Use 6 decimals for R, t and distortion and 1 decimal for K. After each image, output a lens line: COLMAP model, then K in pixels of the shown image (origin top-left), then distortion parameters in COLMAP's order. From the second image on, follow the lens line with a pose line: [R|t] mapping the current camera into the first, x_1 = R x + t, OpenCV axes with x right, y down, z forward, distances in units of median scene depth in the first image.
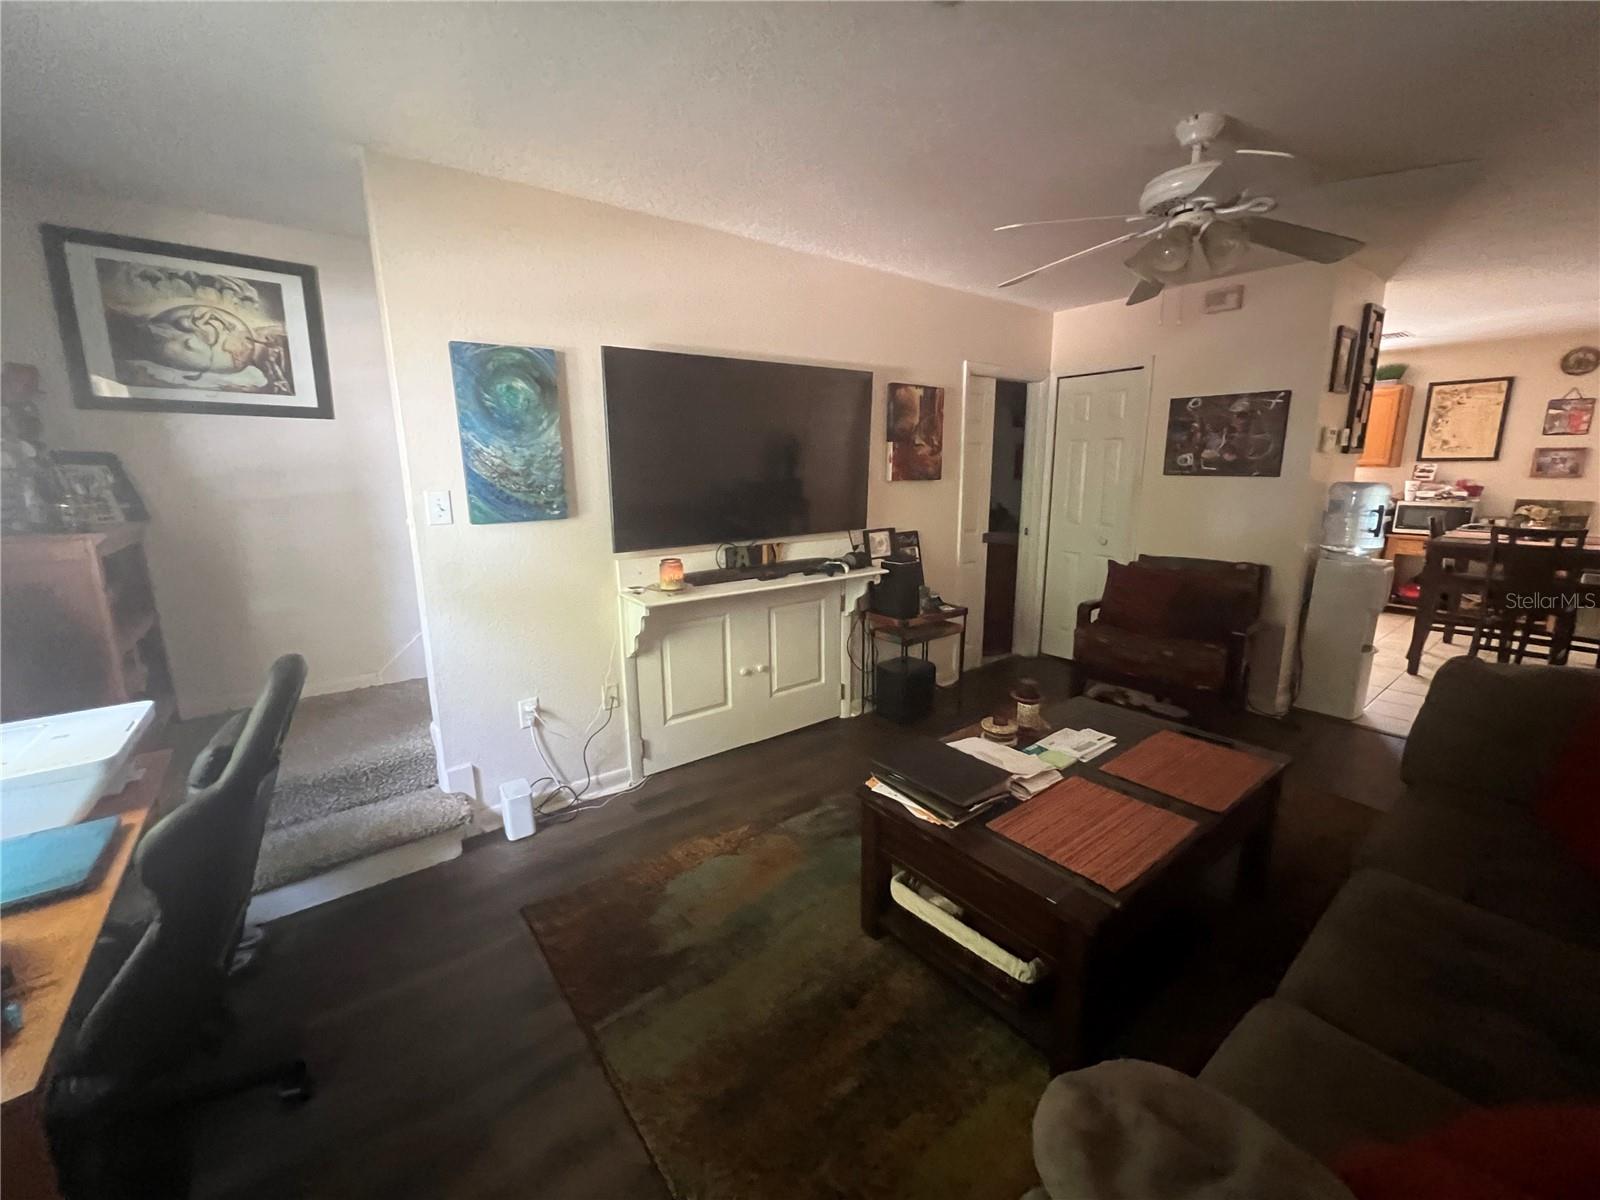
lens RADIAL K [[638.2, 0, 797.6], [0, 638.2, 596.5], [0, 0, 1]] dist [-0.002429, 0.000241]
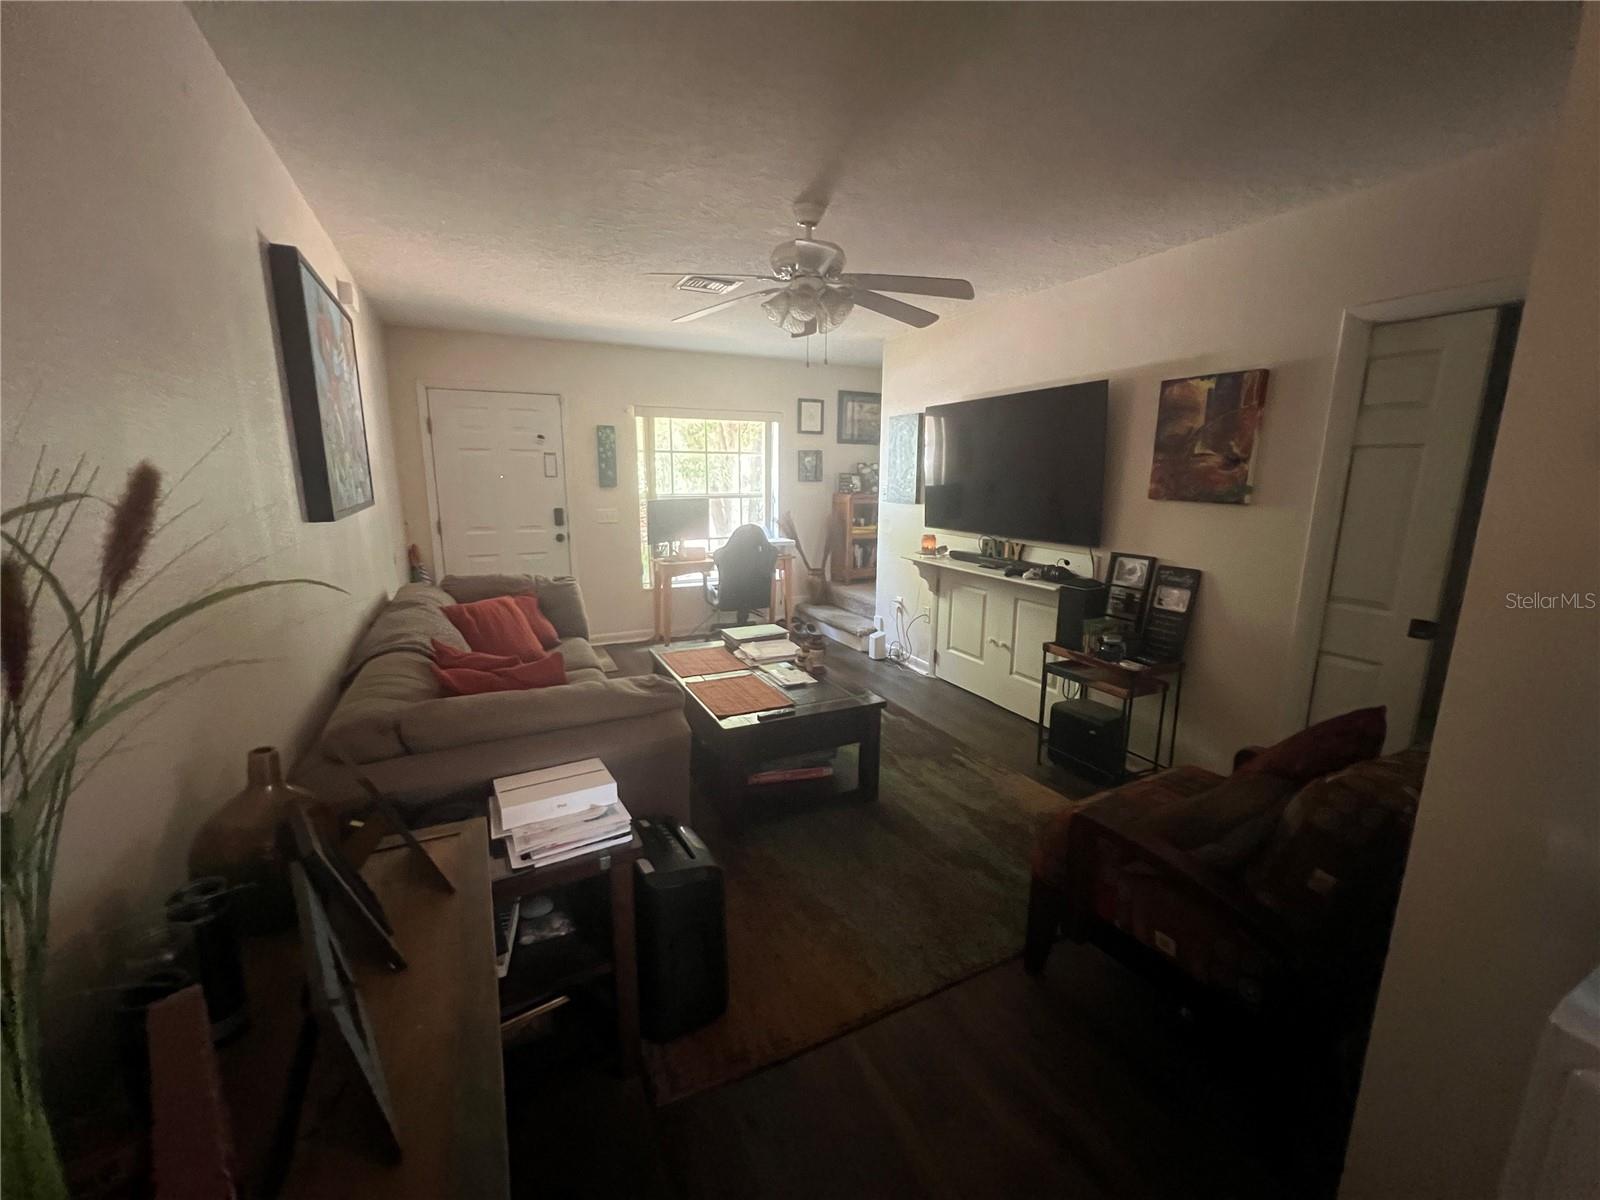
lens RADIAL K [[637.4, 0, 799.7], [0, 637.4, 595.5], [0, 0, 1]] dist [-0.002213, -0.000187]
pose [[-0.189924, 0.198082, -0.961609, 1.076661], [-0.200610, 0.950943, 0.235507, -0.169929], [0.961085, 0.237637, -0.140870, 0.725776]]
